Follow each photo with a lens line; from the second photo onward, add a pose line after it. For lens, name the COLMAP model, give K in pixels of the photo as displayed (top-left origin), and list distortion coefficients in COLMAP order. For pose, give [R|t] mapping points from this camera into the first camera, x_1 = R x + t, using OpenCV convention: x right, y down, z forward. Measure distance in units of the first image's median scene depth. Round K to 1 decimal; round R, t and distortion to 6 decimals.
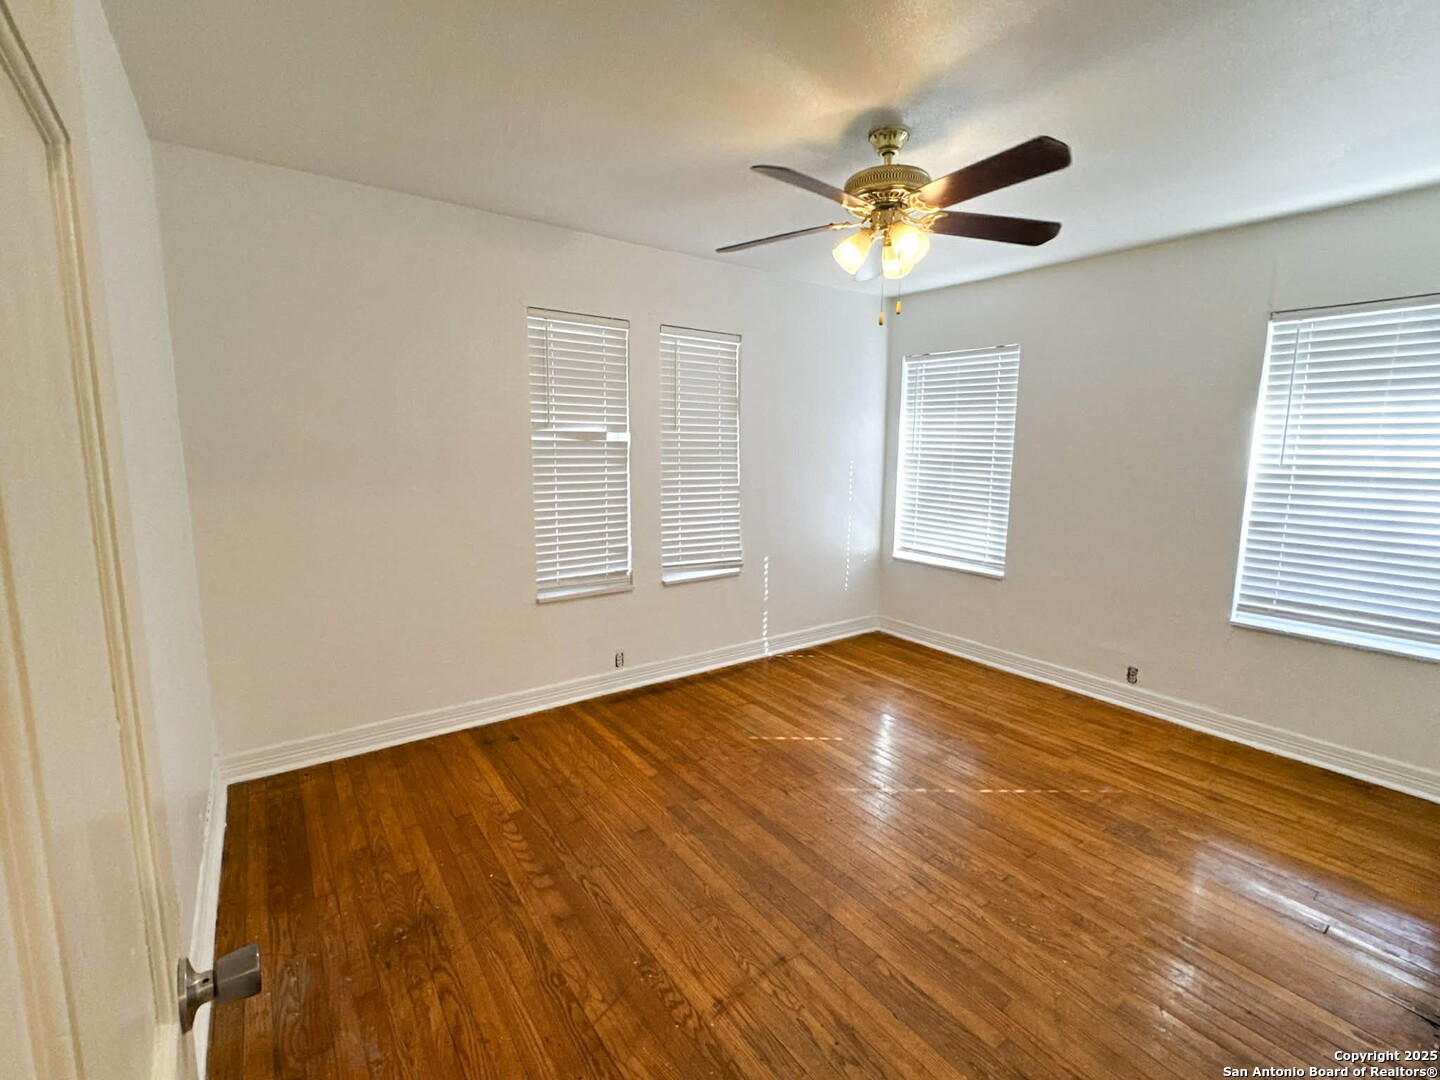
lens RADIAL K [[685.2, 0, 720.0], [0, 685.2, 540.0], [0, 0, 1]] dist [-0.000830, -0.000061]
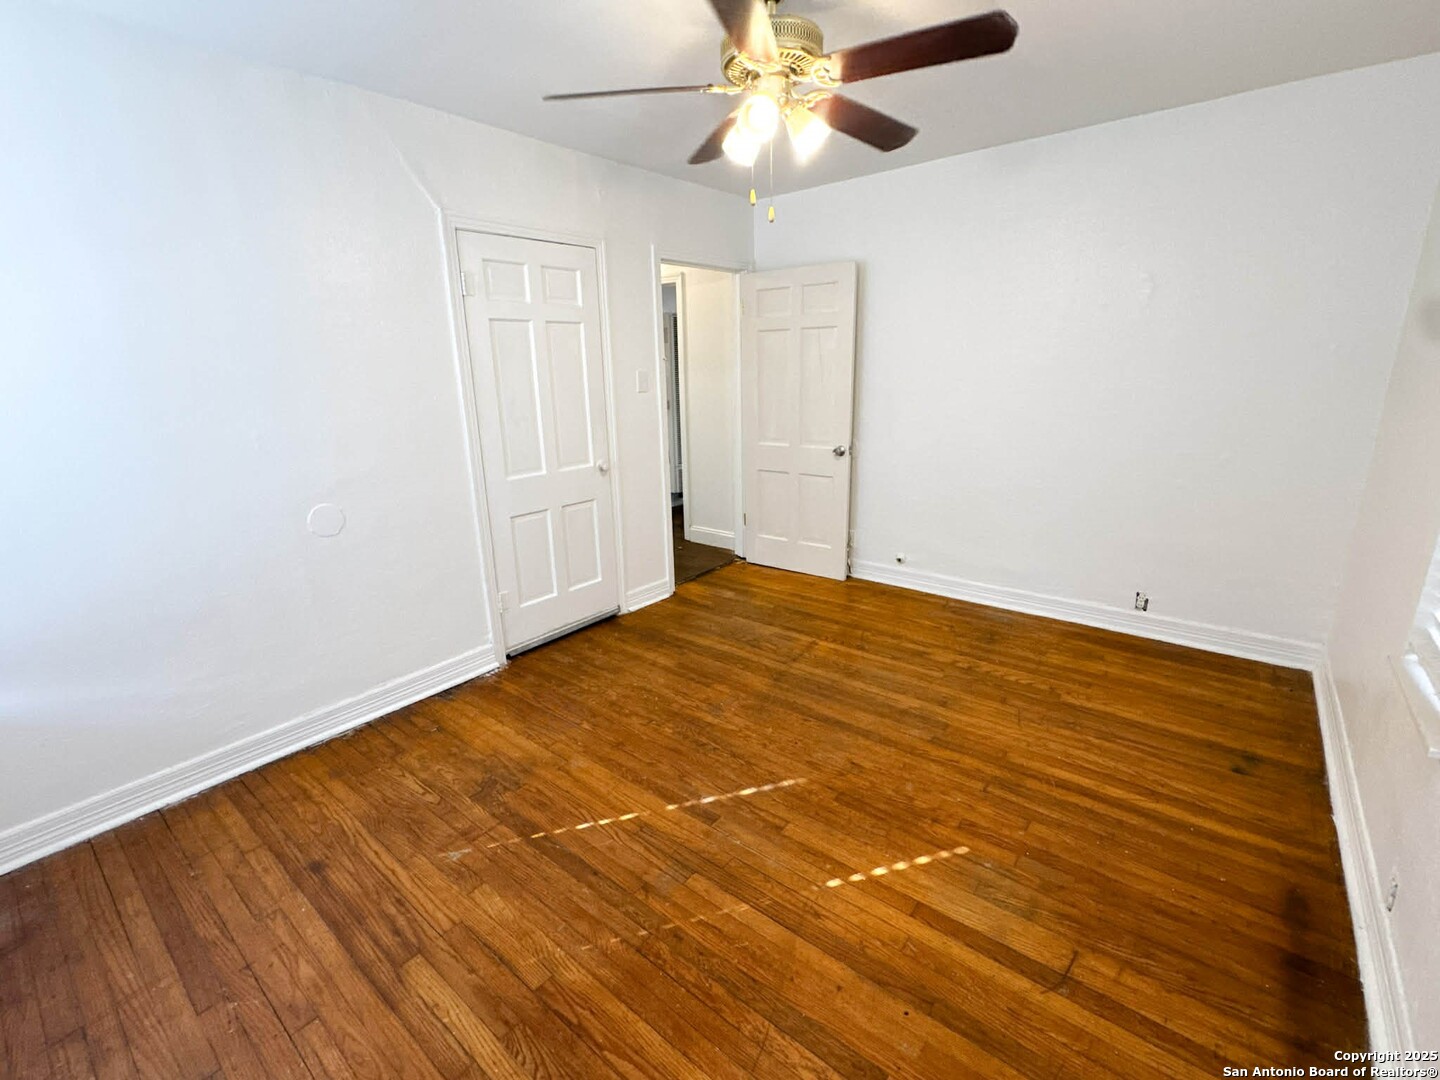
lens RADIAL K [[653.7, 0, 720.0], [0, 653.7, 540.0], [0, 0, 1]] dist [-0.002873, -0.000104]
pose [[-0.970777, 0.072738, -0.228696, 0.440306], [-0.021566, 0.922663, 0.385004, -0.225950], [0.239014, 0.378685, -0.894131, 1.606472]]
